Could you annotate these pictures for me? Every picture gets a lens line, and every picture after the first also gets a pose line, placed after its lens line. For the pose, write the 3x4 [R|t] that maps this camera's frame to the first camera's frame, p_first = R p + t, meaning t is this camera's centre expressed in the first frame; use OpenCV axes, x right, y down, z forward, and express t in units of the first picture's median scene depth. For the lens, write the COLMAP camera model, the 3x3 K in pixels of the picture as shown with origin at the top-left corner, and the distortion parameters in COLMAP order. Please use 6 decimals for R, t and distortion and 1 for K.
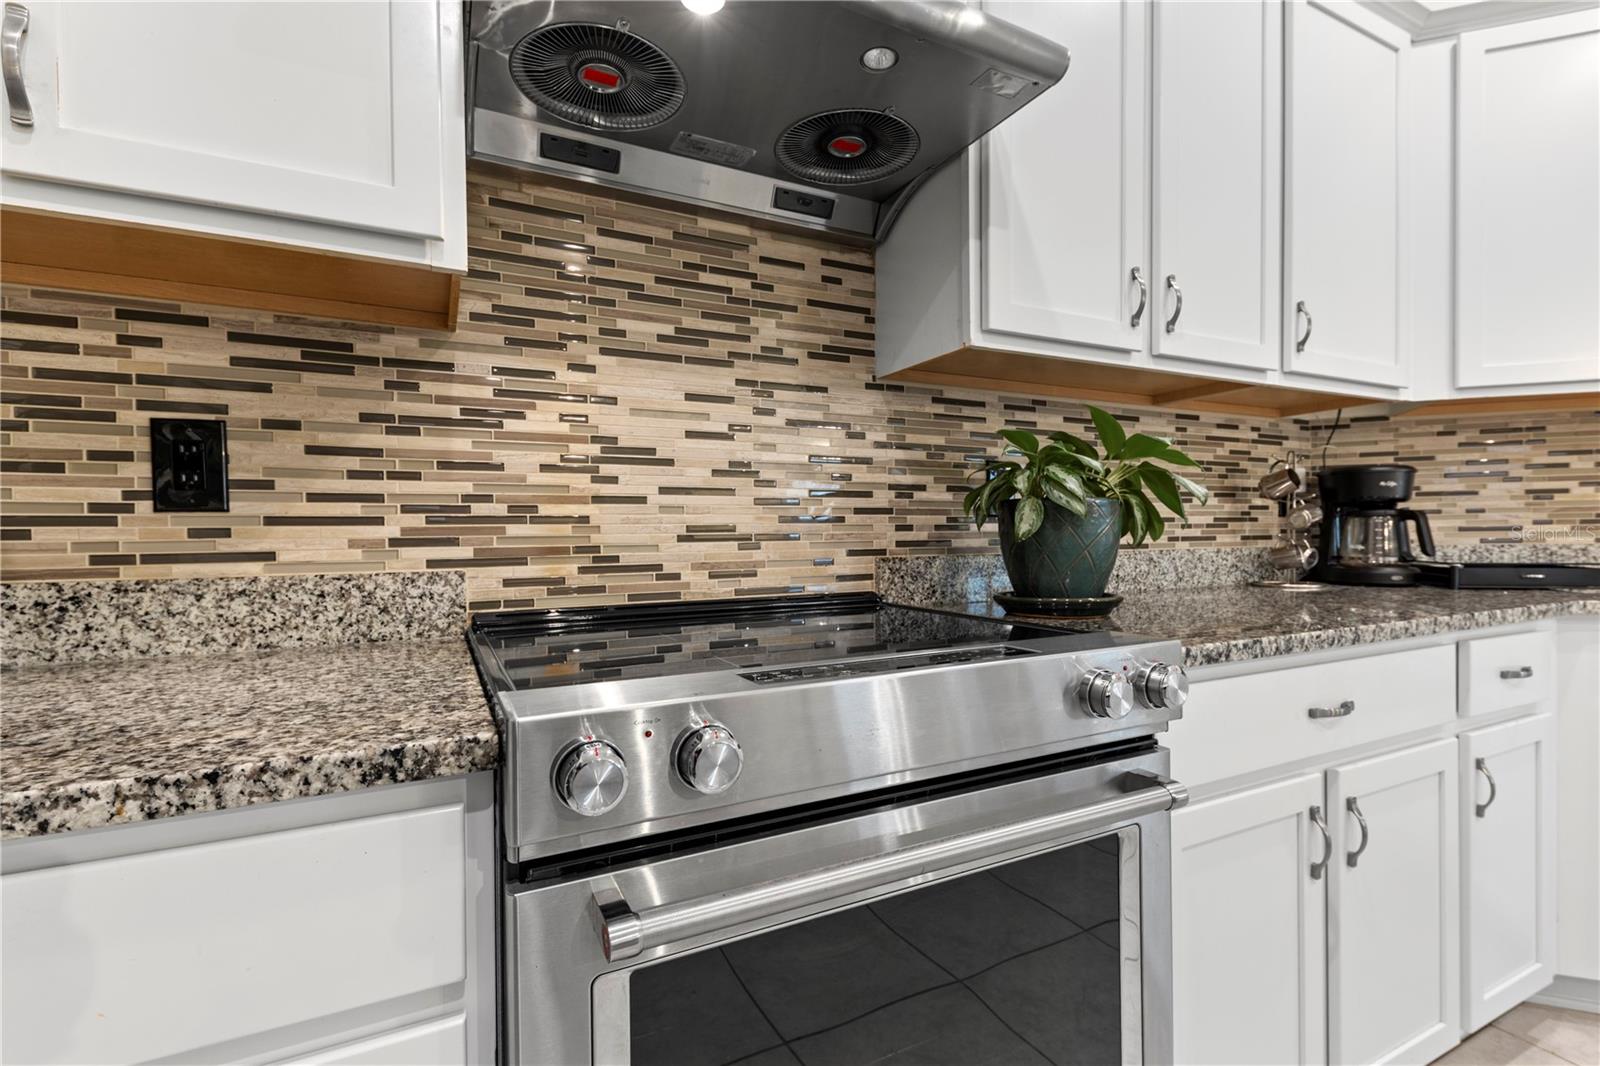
lens RADIAL K [[727.2, 0, 794.6], [0, 727.2, 544.1], [0, 0, 1]] dist [0.010753, -0.002047]
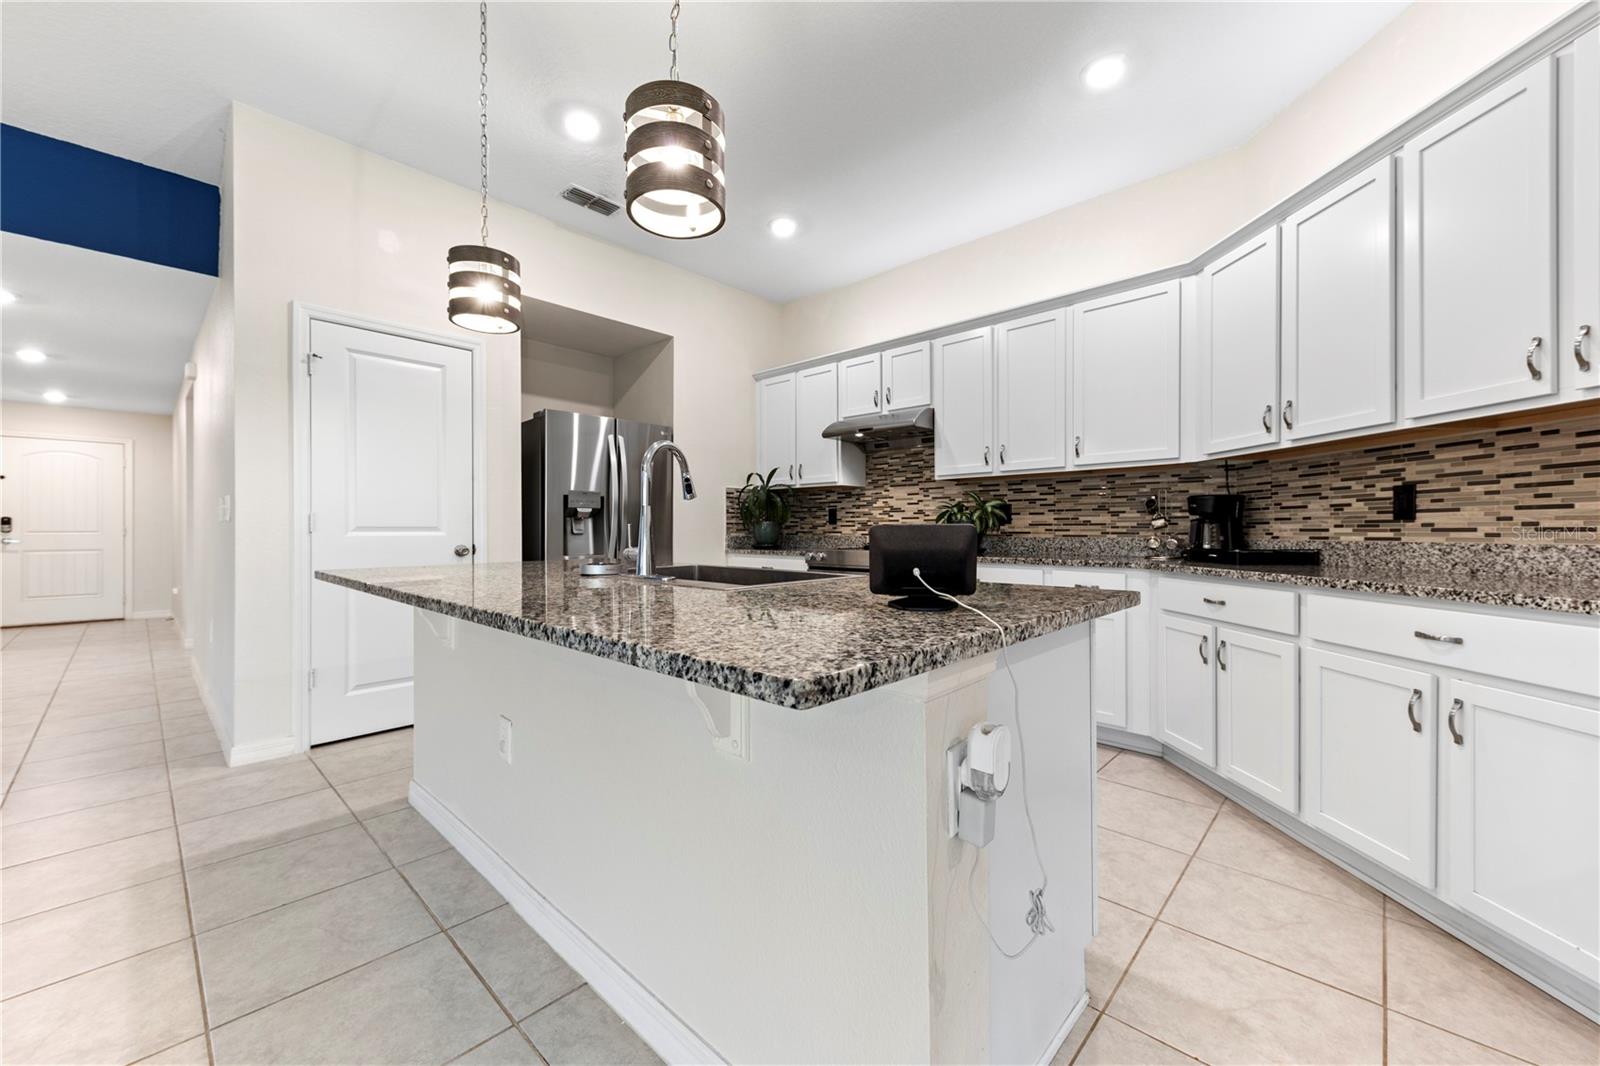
lens RADIAL K [[616.5, 0, 798.4], [0, 616.5, 535.0], [0, 0, 1]] dist [0.008251, 0.000013]
pose [[0.340921, 0.018605, -0.939908, 2.954975], [-0.016093, 0.999773, 0.013953, -0.018737], [0.939954, 0.010369, 0.341143, -0.747039]]
